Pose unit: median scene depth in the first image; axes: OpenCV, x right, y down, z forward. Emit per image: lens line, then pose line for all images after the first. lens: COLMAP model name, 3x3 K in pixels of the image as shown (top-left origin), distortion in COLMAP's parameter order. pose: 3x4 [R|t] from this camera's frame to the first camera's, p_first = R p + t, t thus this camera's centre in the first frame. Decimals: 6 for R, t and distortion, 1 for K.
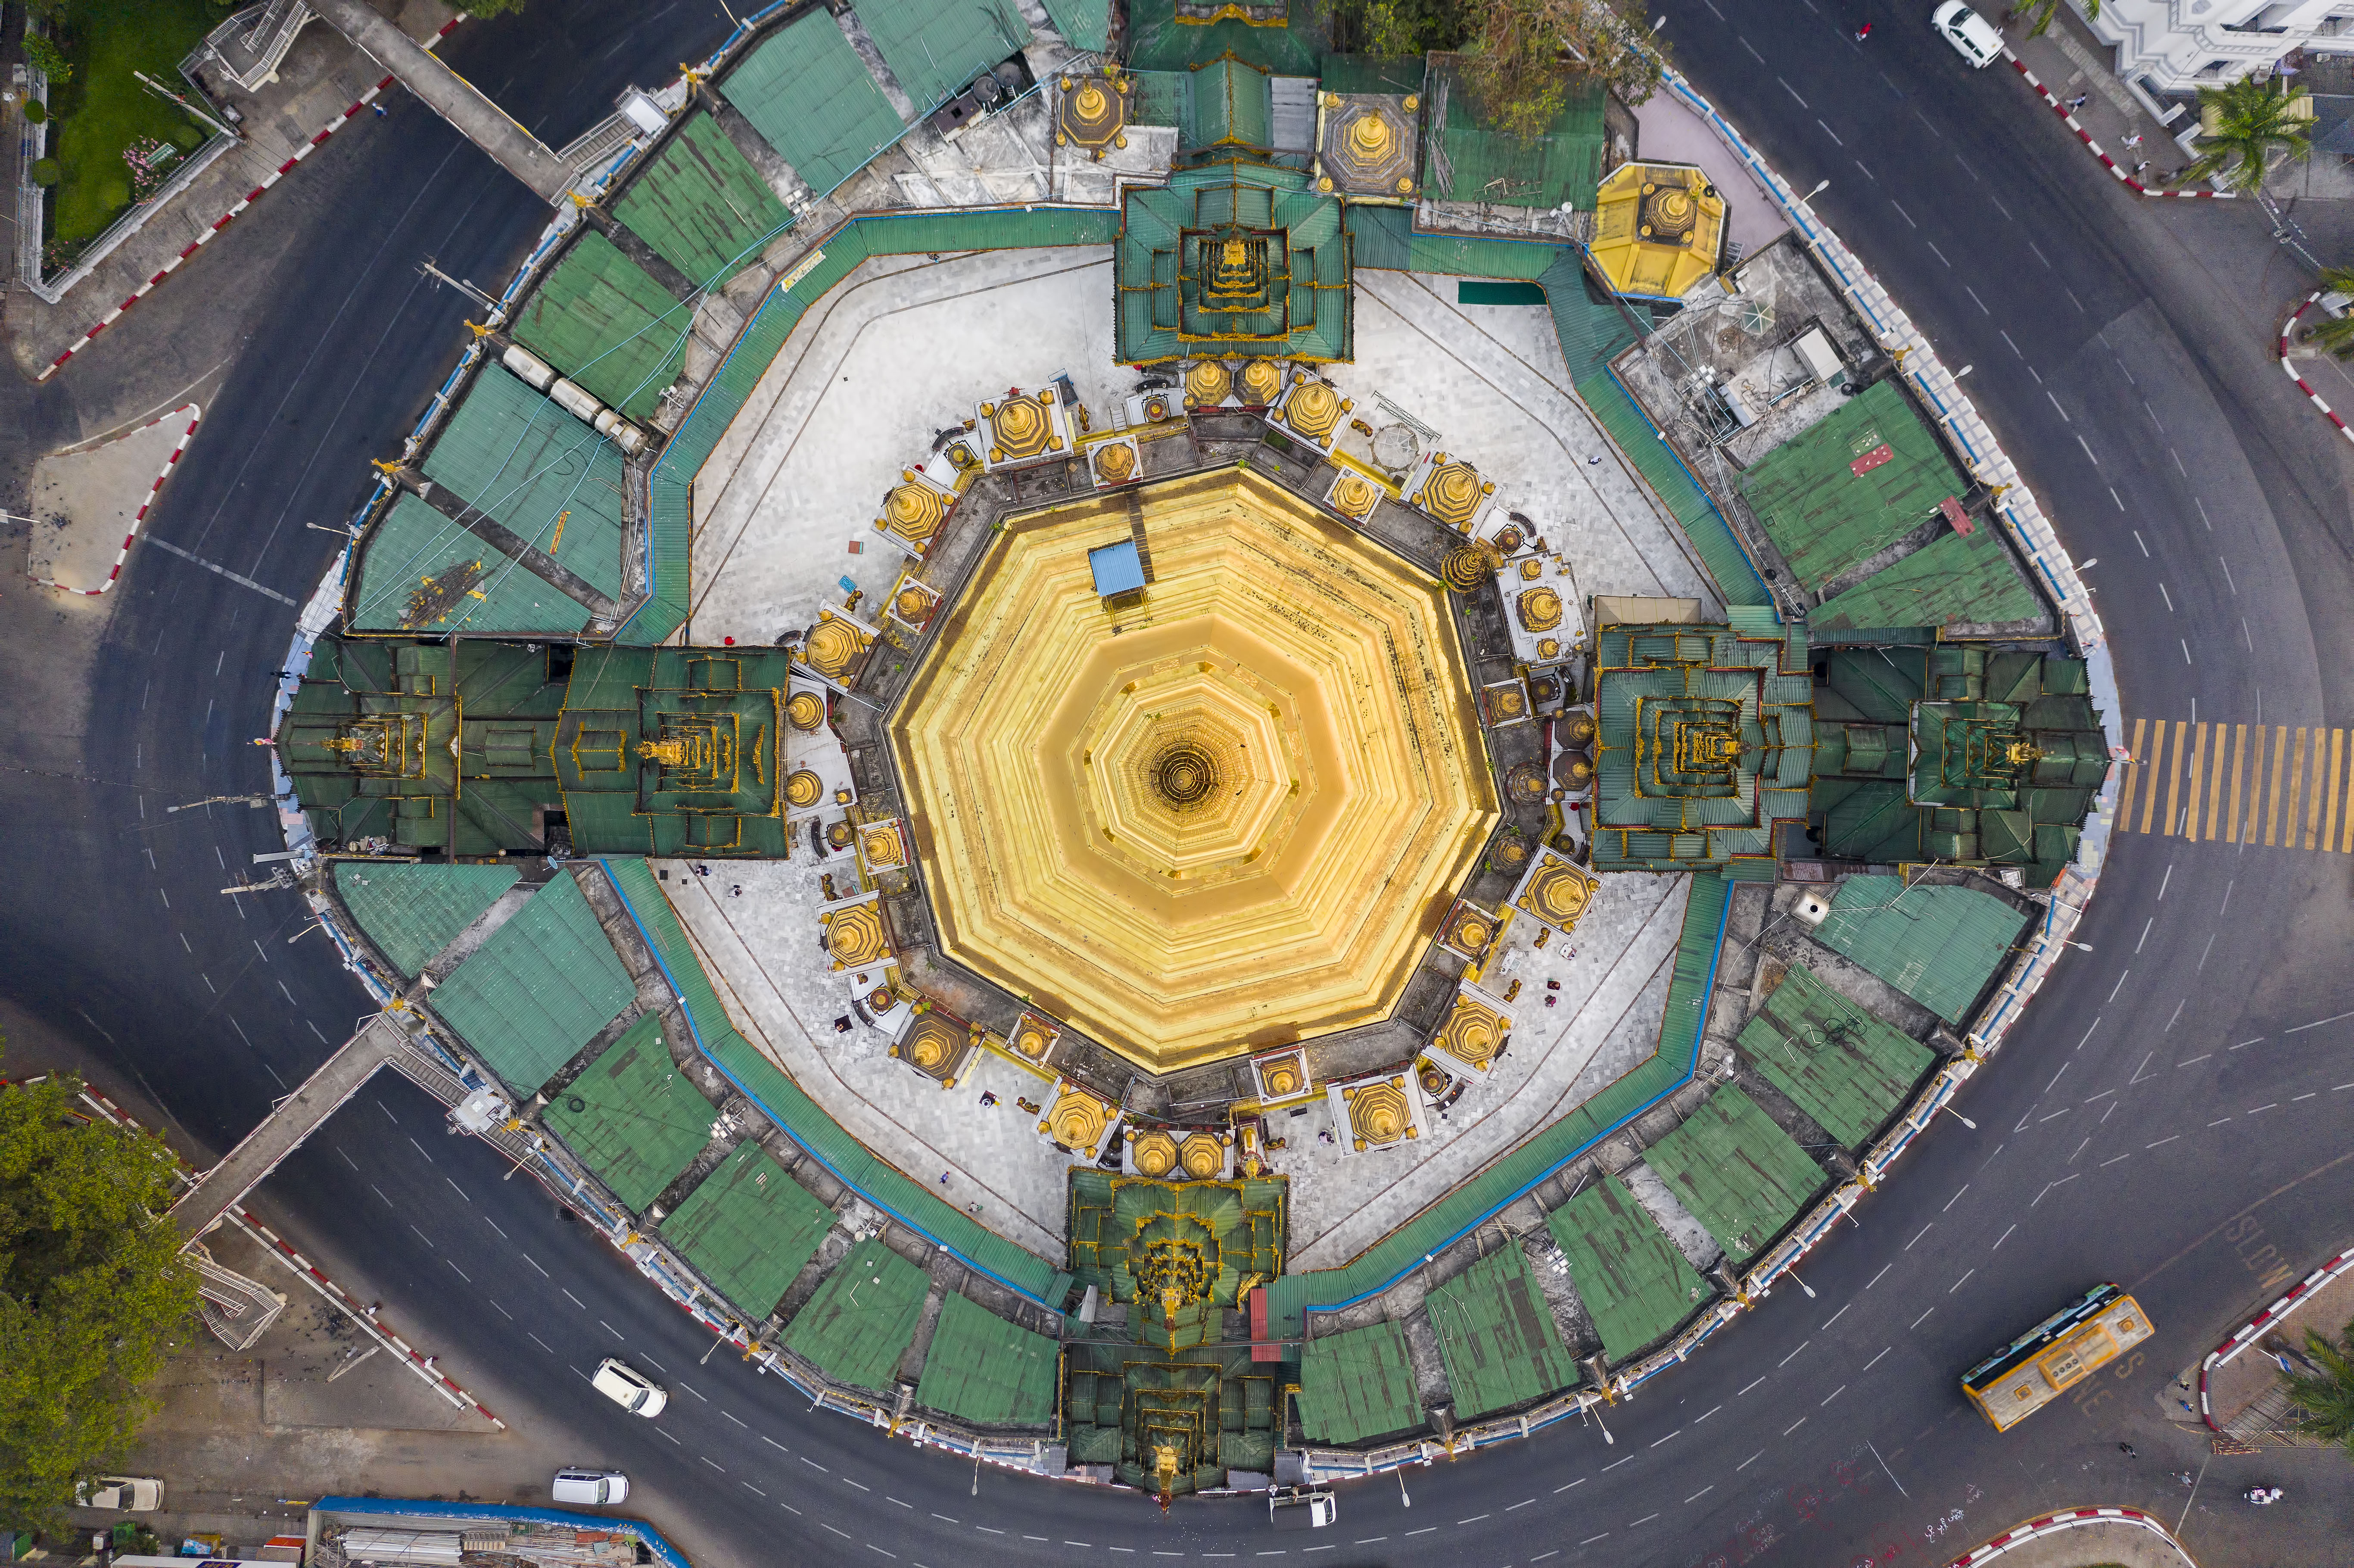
lens RADIAL K [[1769.2, 0, 1177.0], [0, 1769.2, 784.0], [0, 0, 1]] dist [-0.001186, 0.026351]
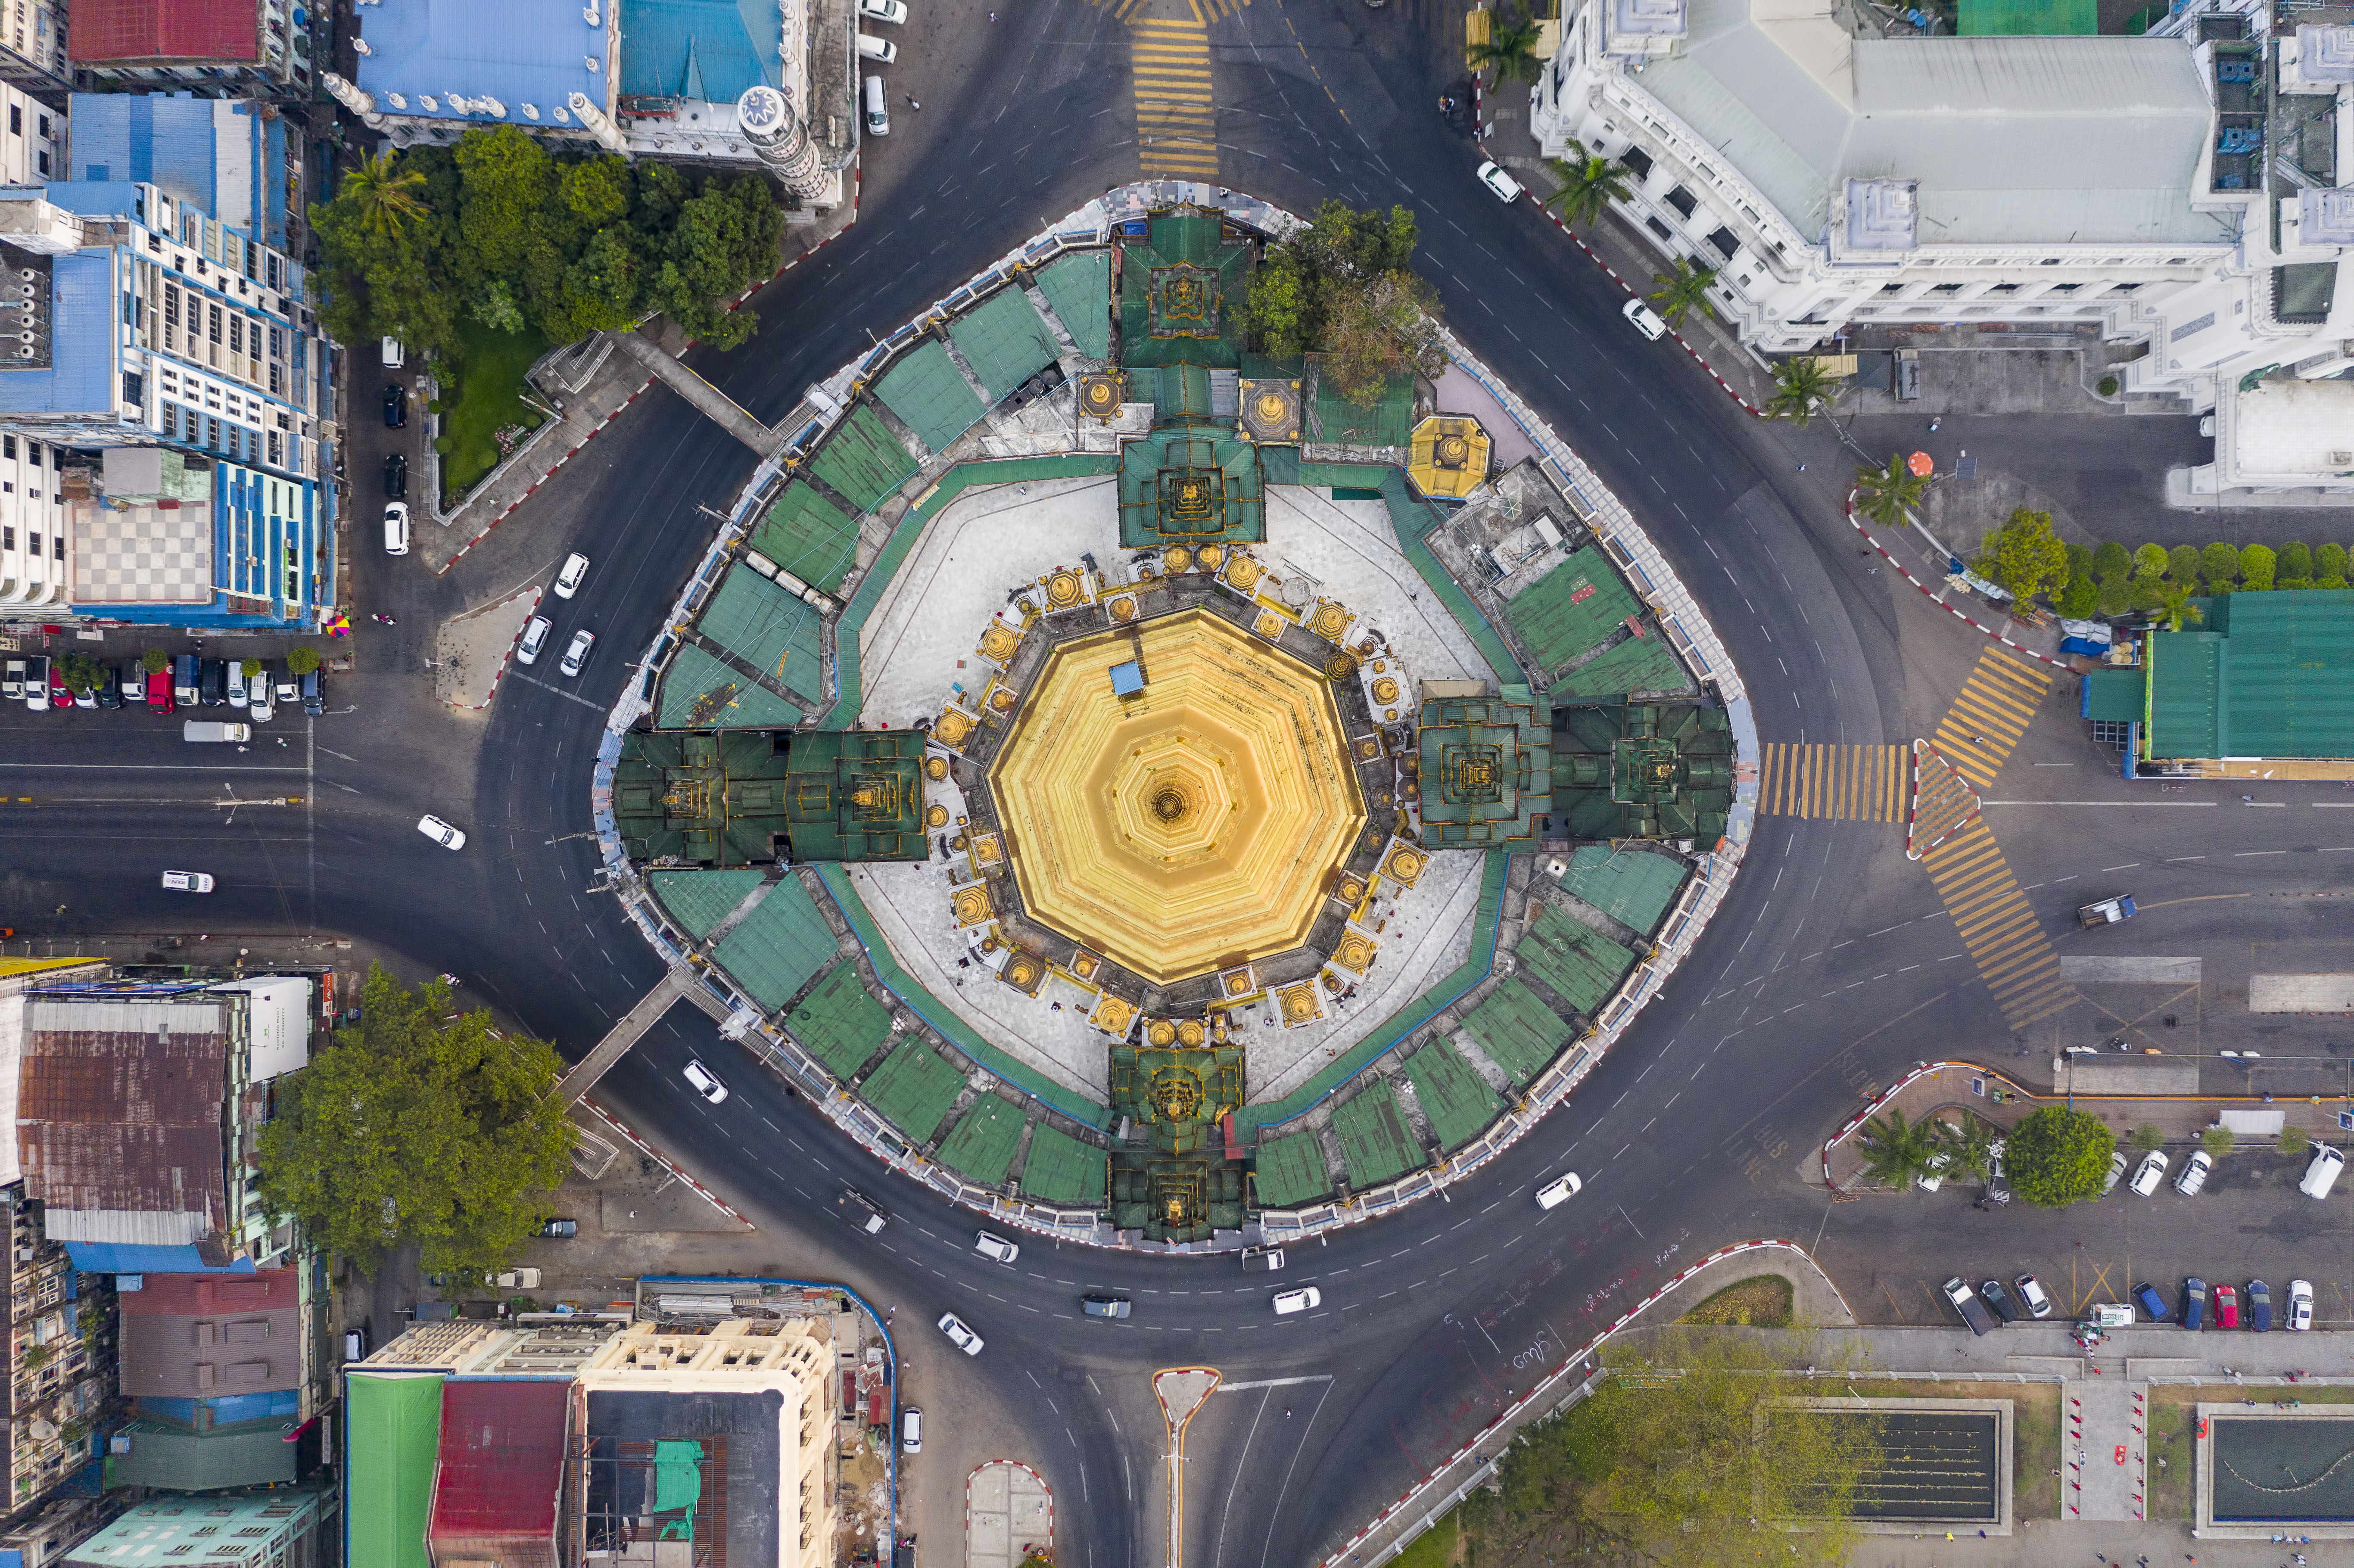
lens RADIAL K [[1769.2, 0, 1177.0], [0, 1769.2, 784.0], [0, 0, 1]] dist [-0.001186, 0.026351]
pose [[0.999390, -0.034913, -0.000165, 0.009829], [0.034912, 0.999380, -0.004491, -0.012133], [0.000322, 0.004482, 0.999990, -0.624345]]
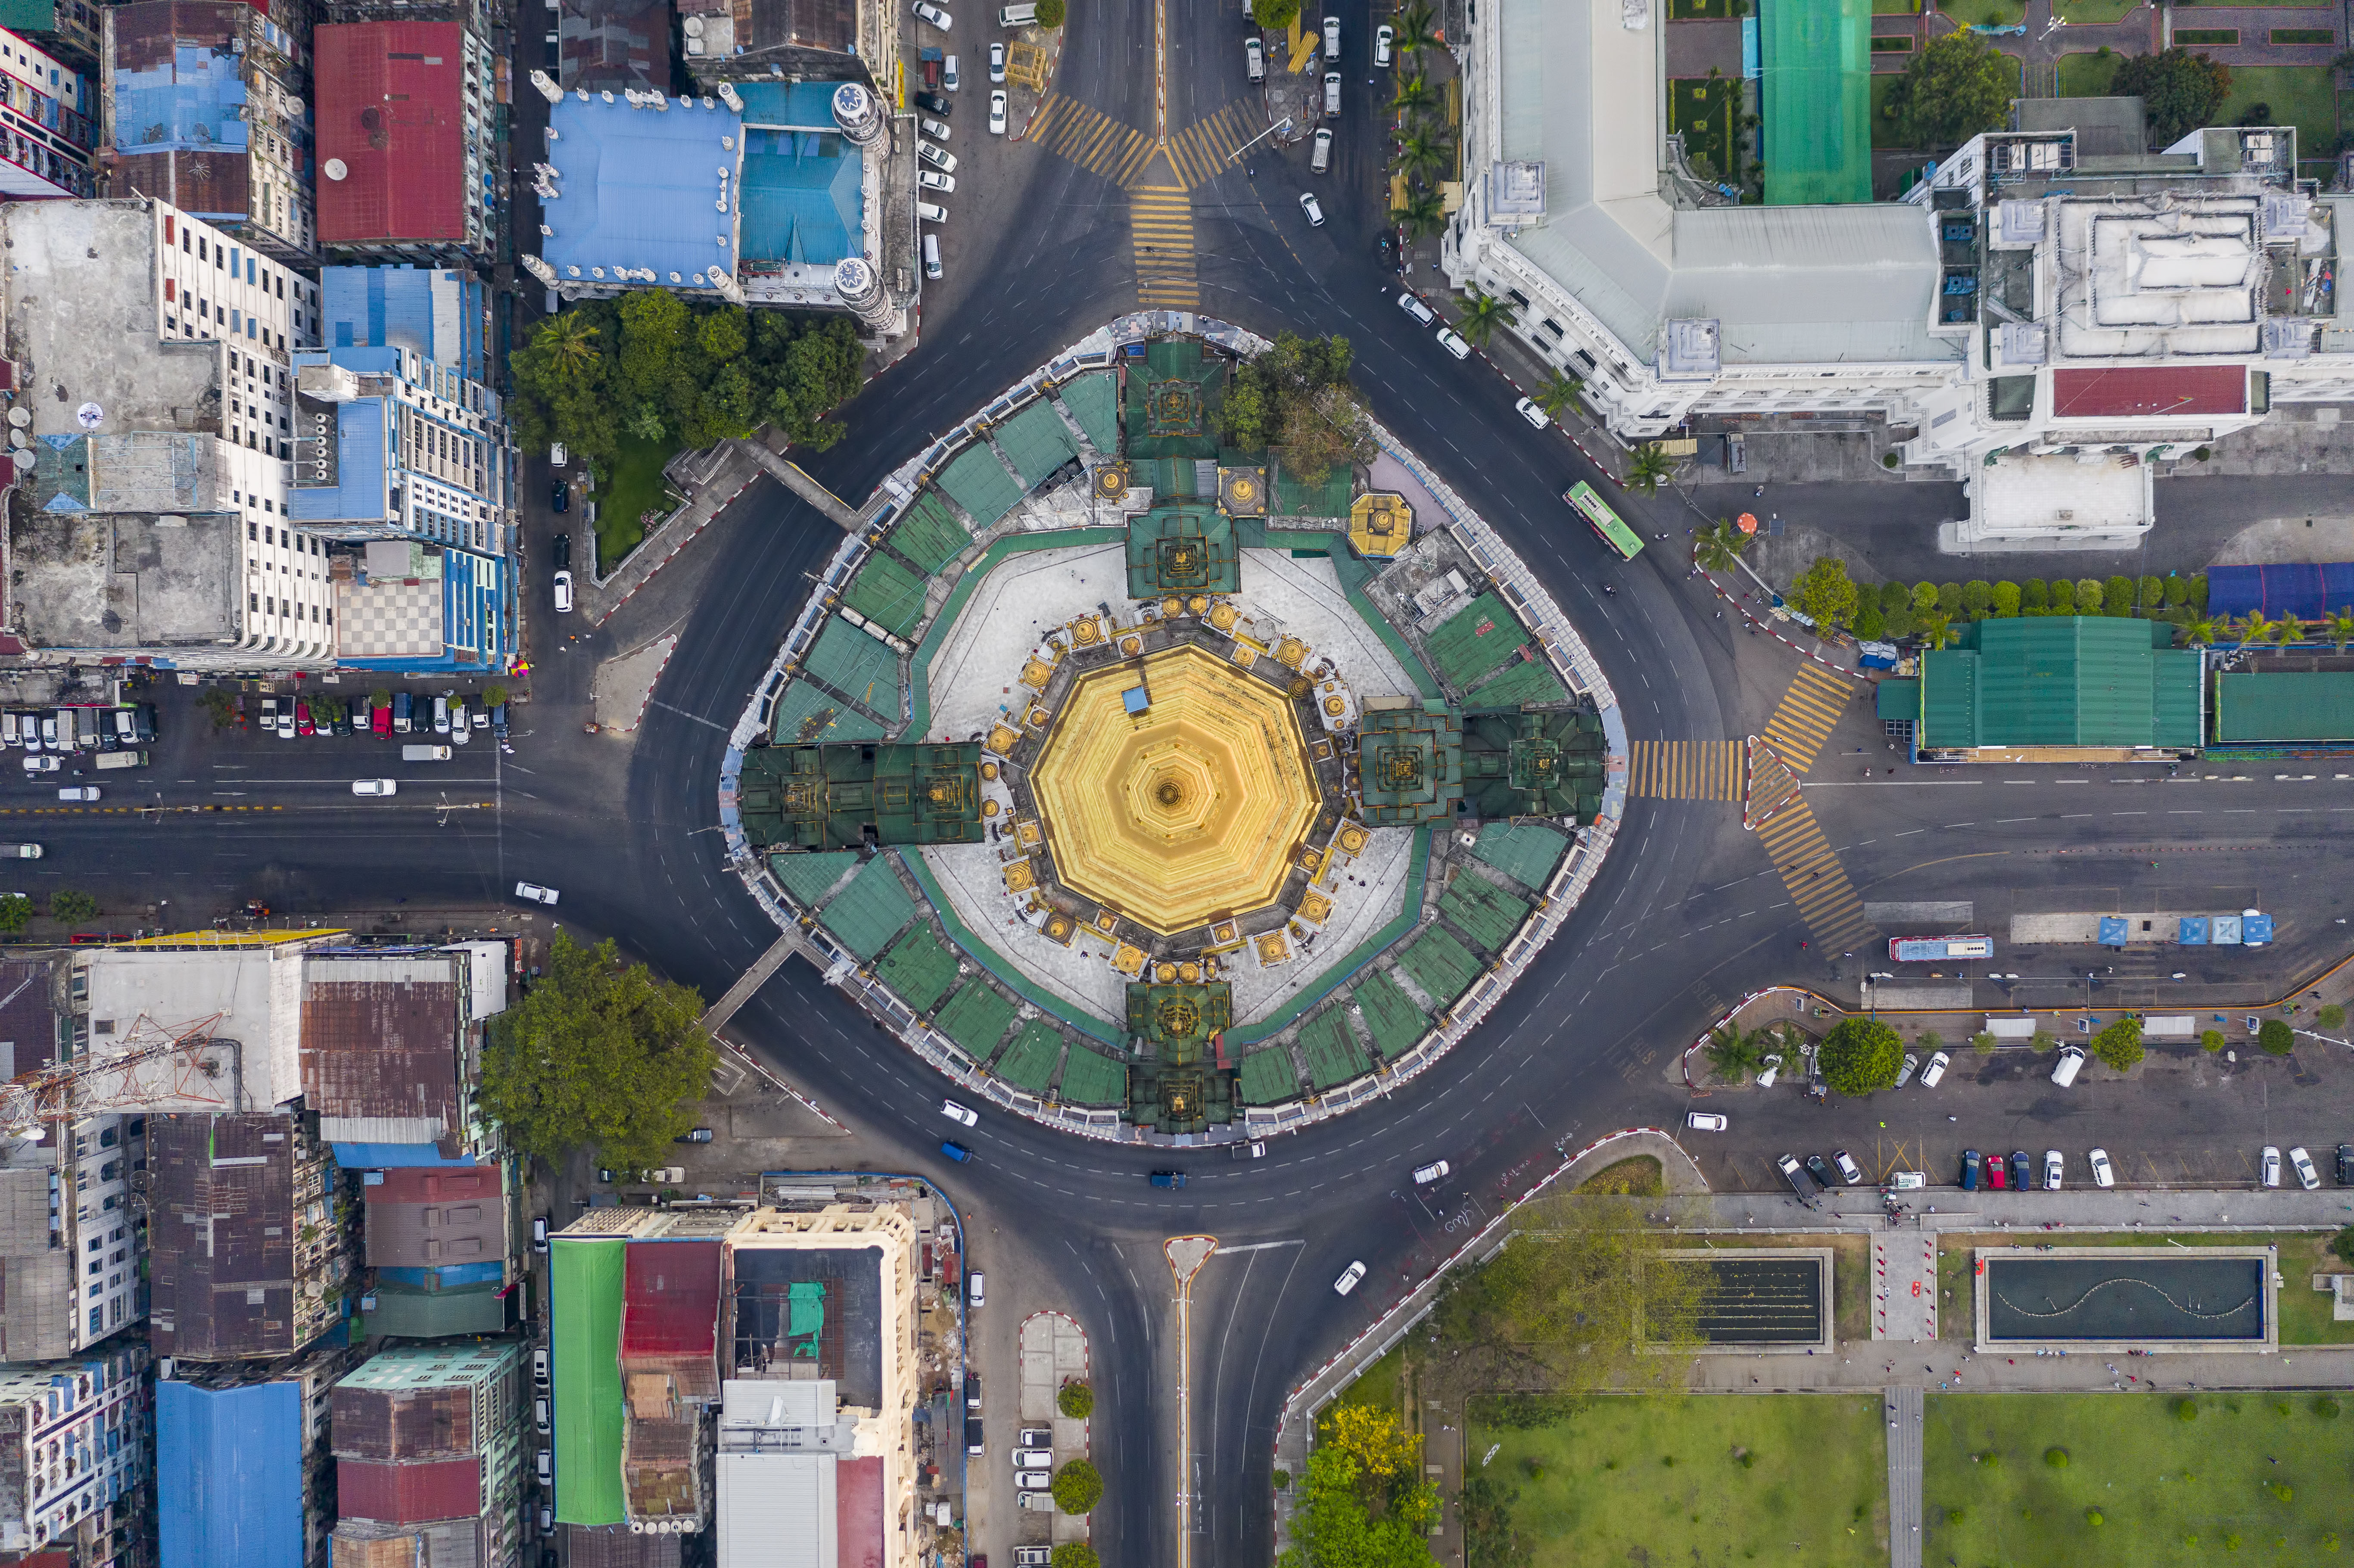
lens RADIAL K [[1828.7, 0, 1177.0], [0, 1828.7, 784.0], [0, 0, 1]] dist [0.002703, -0.000158]
pose [[0.998661, -0.051703, -0.001965, 0.015802], [0.051689, 0.998641, -0.006621, -0.000406], [0.002304, 0.006510, 0.999976, -1.175635]]
